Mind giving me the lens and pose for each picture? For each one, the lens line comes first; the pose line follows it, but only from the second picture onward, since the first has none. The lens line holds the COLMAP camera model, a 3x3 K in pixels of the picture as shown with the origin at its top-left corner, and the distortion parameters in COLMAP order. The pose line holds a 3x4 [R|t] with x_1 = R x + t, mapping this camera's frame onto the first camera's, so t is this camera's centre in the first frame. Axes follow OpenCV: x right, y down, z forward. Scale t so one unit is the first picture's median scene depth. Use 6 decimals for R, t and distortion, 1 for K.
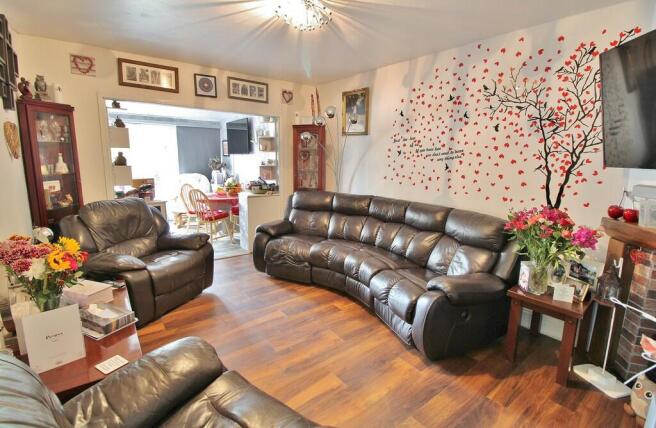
lens RADIAL K [[313.2, 0, 330.8], [0, 313.2, 211.2], [0, 0, 1]] dist [0.000558, -0.000227]
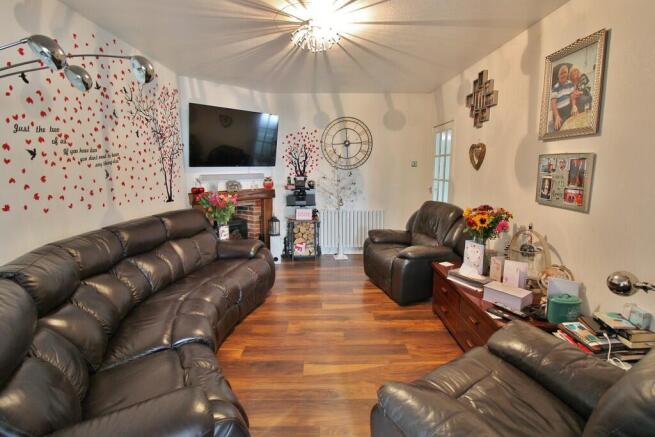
lens RADIAL K [[311.3, 0, 328.6], [0, 311.3, 218.0], [0, 0, 1]] dist [-0.001770, -0.000608]
pose [[-0.801977, -0.115236, 0.586134, -0.547908], [0.092615, 0.945365, 0.312583, -0.228921], [-0.590131, 0.304969, -0.747488, 1.284457]]
